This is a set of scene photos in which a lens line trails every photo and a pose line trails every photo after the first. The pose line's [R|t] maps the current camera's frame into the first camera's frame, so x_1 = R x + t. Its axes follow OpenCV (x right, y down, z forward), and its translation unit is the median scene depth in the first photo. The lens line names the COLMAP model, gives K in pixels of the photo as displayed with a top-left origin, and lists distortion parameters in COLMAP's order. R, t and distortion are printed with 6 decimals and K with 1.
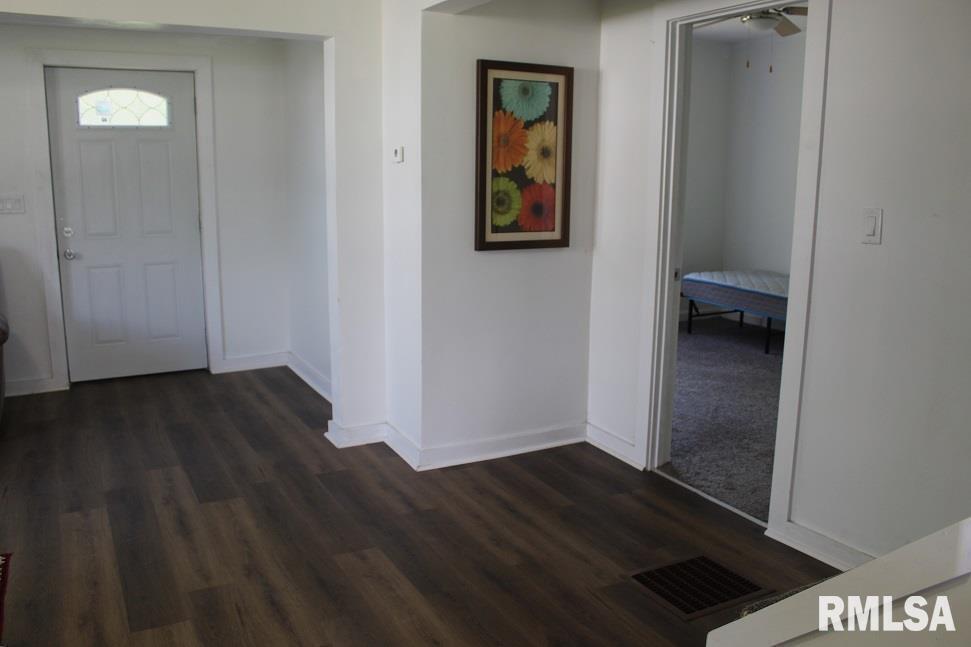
lens RADIAL K [[824.4, 0, 485.9], [0, 824.4, 315.8], [0, 0, 1]] dist [-0.156690, 0.126287]
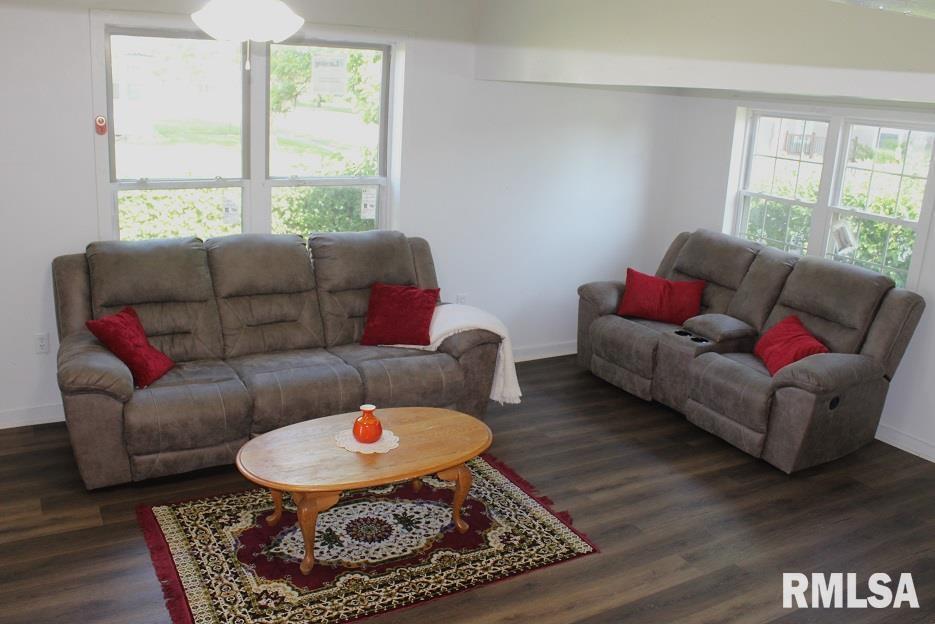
lens RADIAL K [[815.0, 0, 458.7], [0, 815.0, 314.7], [0, 0, 1]] dist [-0.148029, 0.099566]
pose [[0.007452, 0.264428, -0.964377, 0.359171], [-0.227120, 0.939647, 0.255892, -0.227288], [0.973838, 0.217122, 0.067059, 0.478761]]
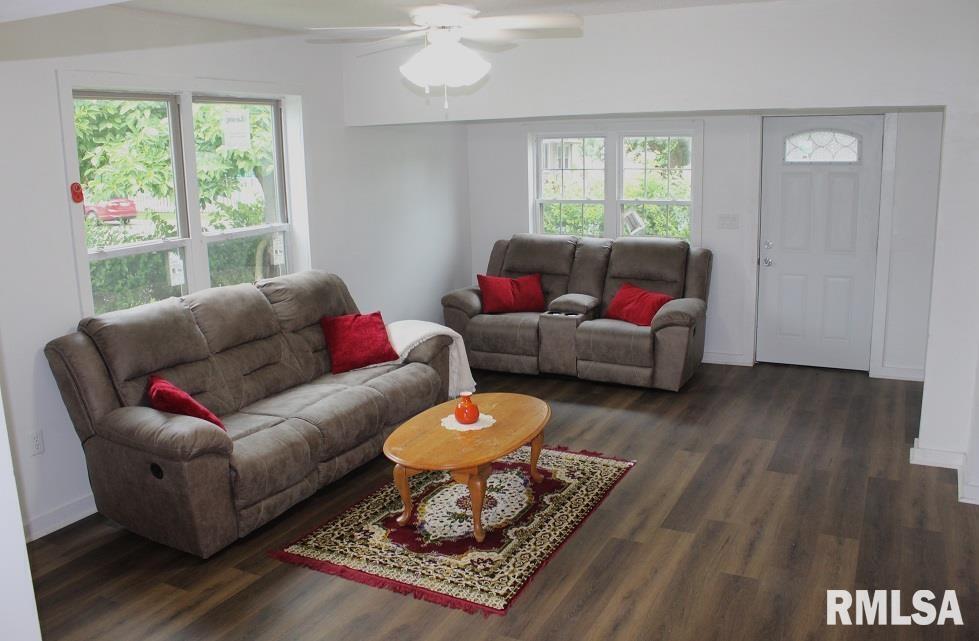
lens RADIAL K [[837.1, 0, 484.2], [0, 837.1, 312.2], [0, 0, 1]] dist [-0.146452, 0.108646]
pose [[0.561198, 0.143426, -0.815160, 0.404473], [-0.119015, 0.988620, 0.092010, -0.085957], [0.819080, 0.045380, 0.571881, -0.158599]]
